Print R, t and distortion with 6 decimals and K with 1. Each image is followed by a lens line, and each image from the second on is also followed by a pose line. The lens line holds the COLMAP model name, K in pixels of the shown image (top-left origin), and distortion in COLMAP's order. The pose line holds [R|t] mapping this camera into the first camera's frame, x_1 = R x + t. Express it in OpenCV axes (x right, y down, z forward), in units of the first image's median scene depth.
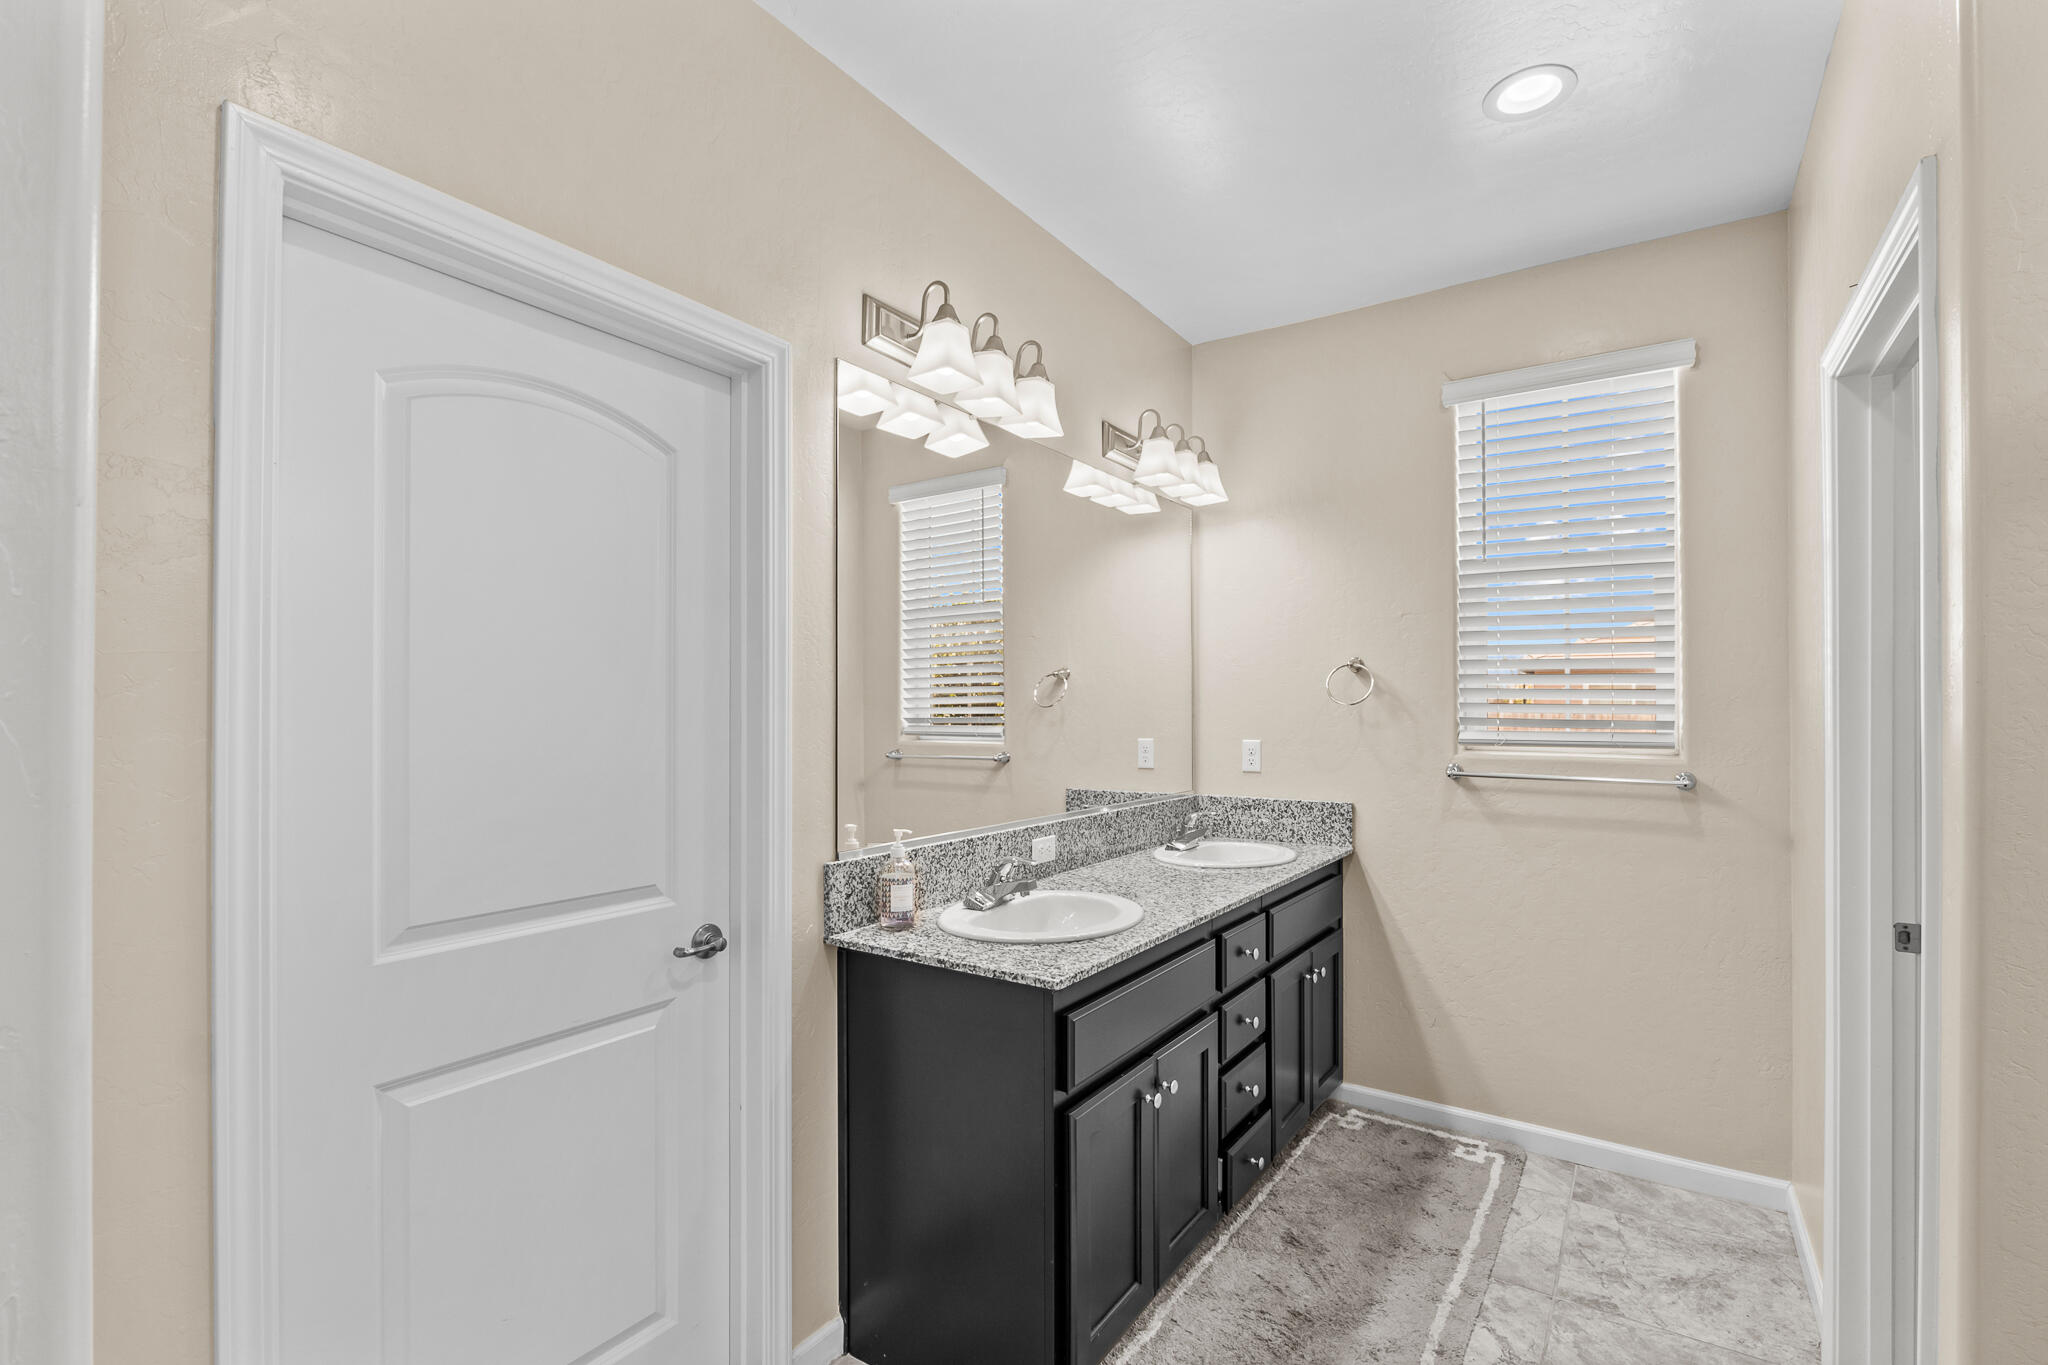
lens RADIAL K [[913.9, 0, 1019.5], [0, 913.9, 706.2], [0, 0, 1]] dist [-0.012571, 0.001123]
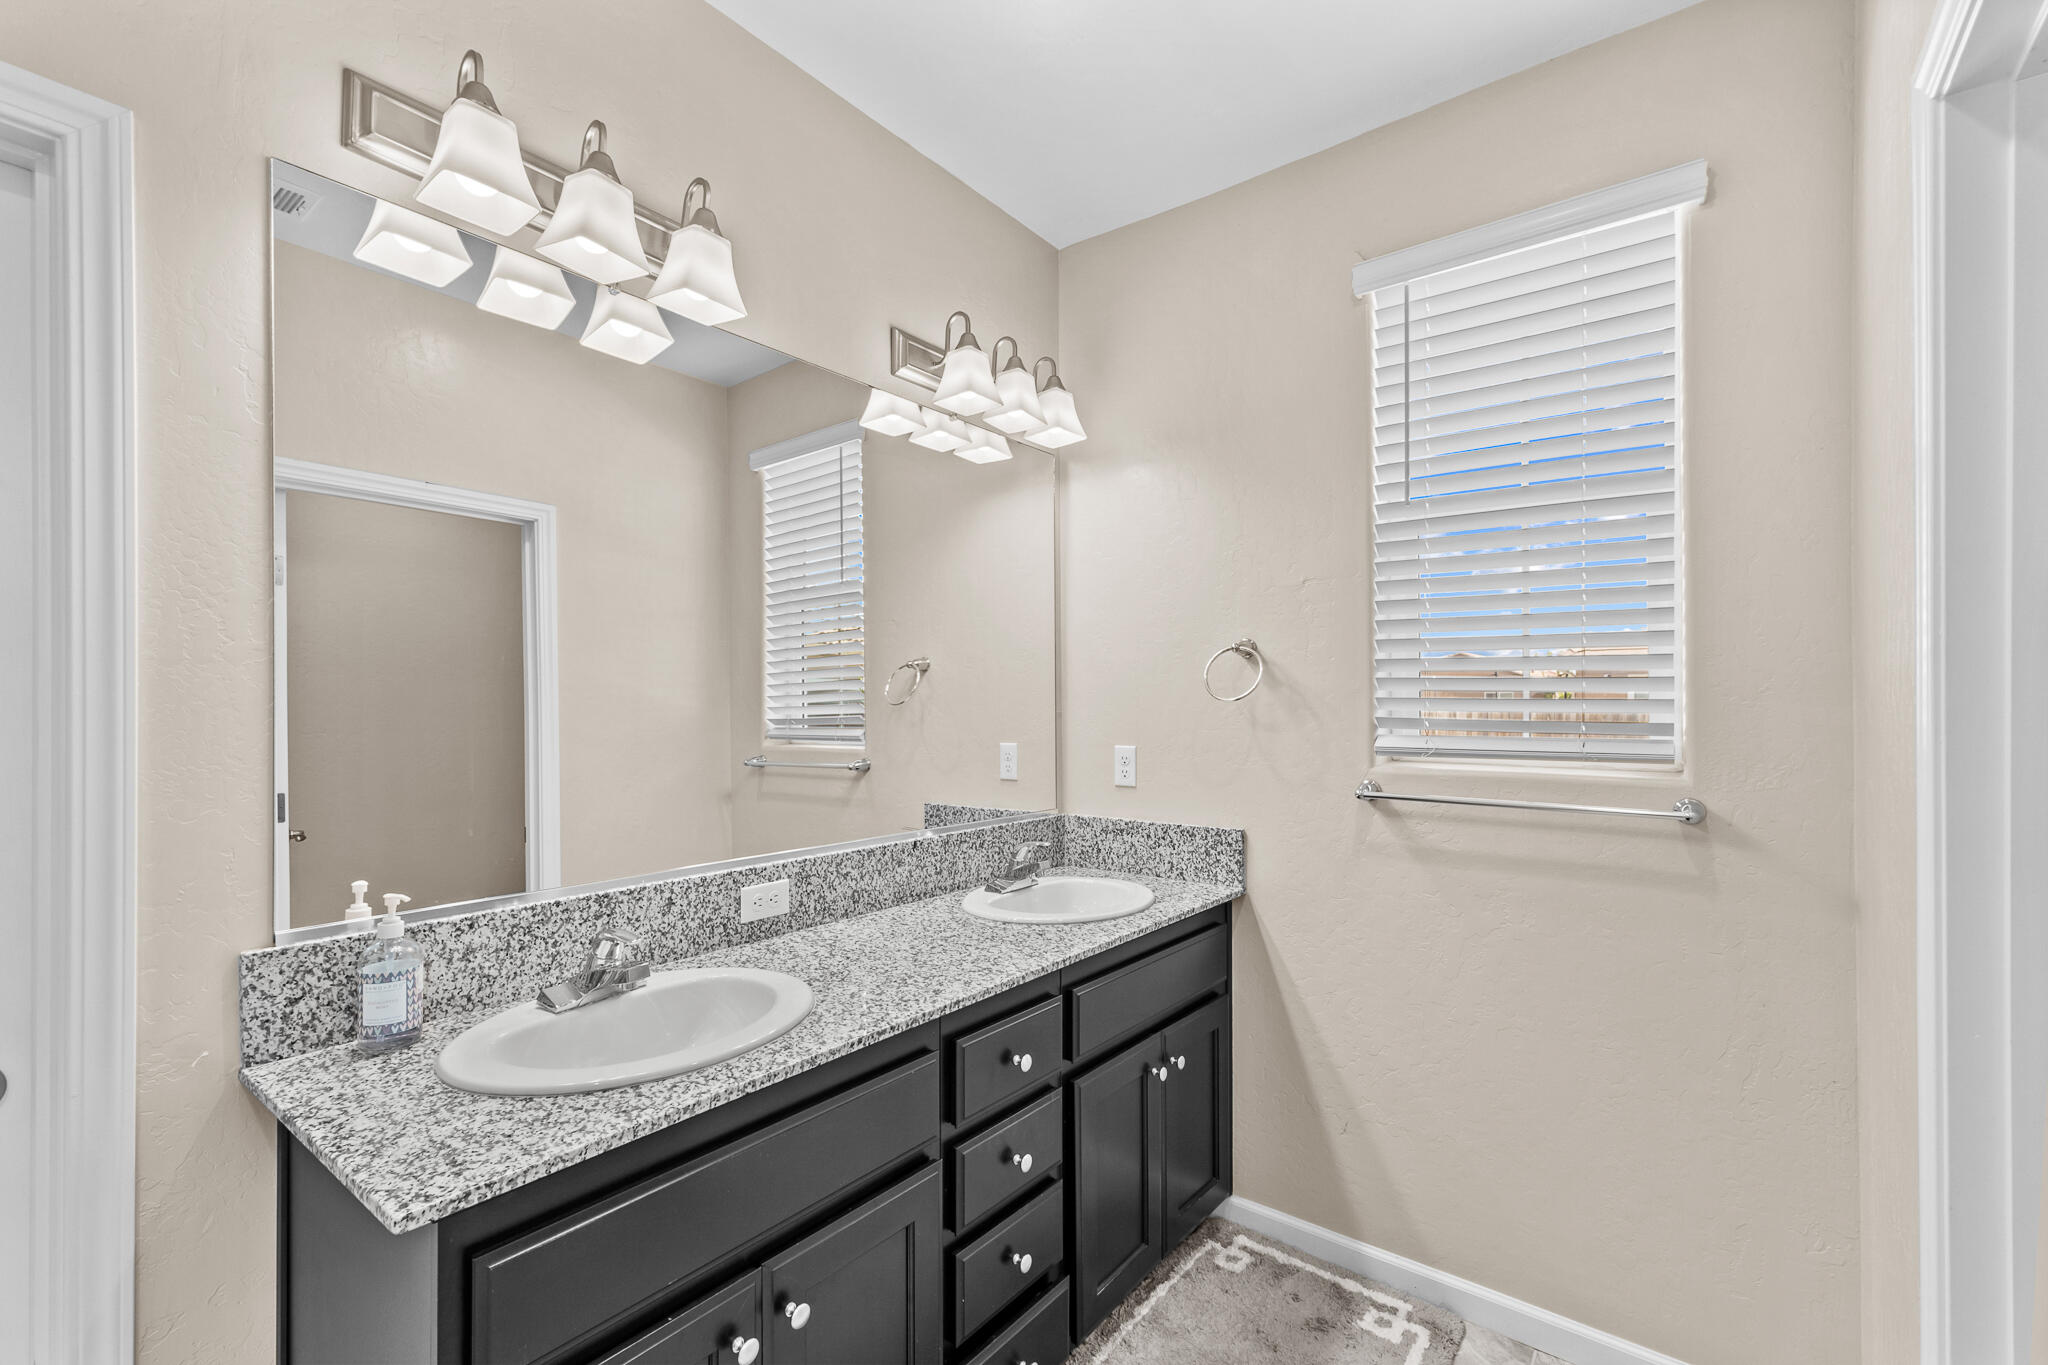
lens RADIAL K [[876.4, 0, 1022.8], [0, 876.4, 704.9], [0, 0, 1]] dist [0.003514, -0.000148]
pose [[0.998385, -0.001943, -0.056782, 0.258687], [0.002064, 0.999996, 0.002074, 0.000054], [0.056778, -0.002188, 0.998384, 0.298846]]
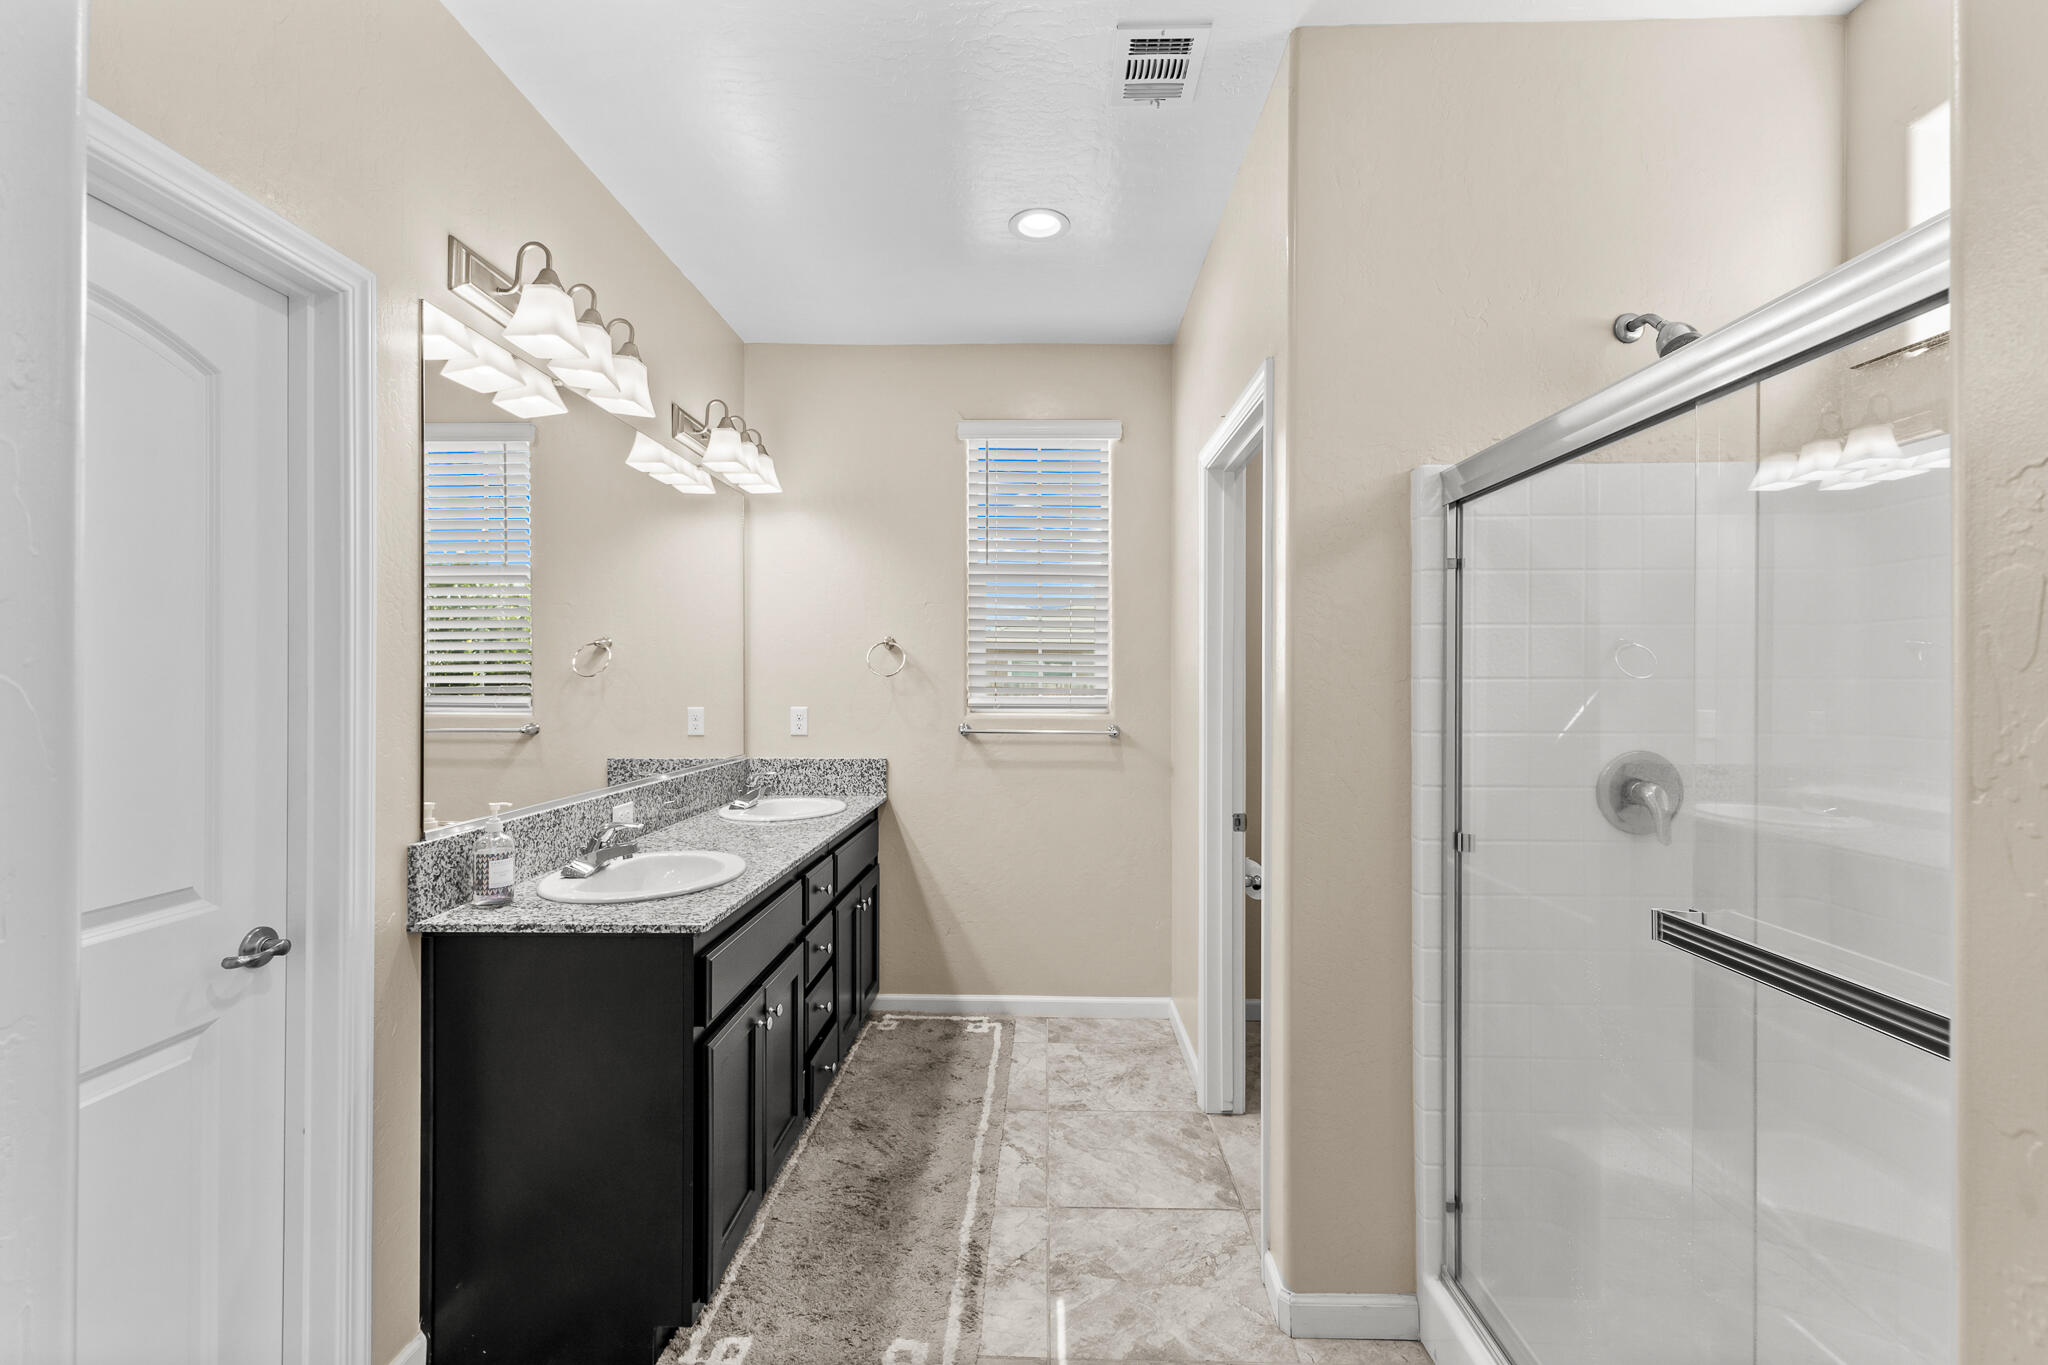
lens RADIAL K [[865.2, 0, 1024.9], [0, 865.2, 680.2], [0, 0, 1]] dist [0.003484, 0.000318]
pose [[0.834857, 0.002972, 0.550459, -0.125363], [-0.005127, 0.999984, 0.002376, -0.000029], [-0.550443, -0.004806, 0.834859, -0.054069]]
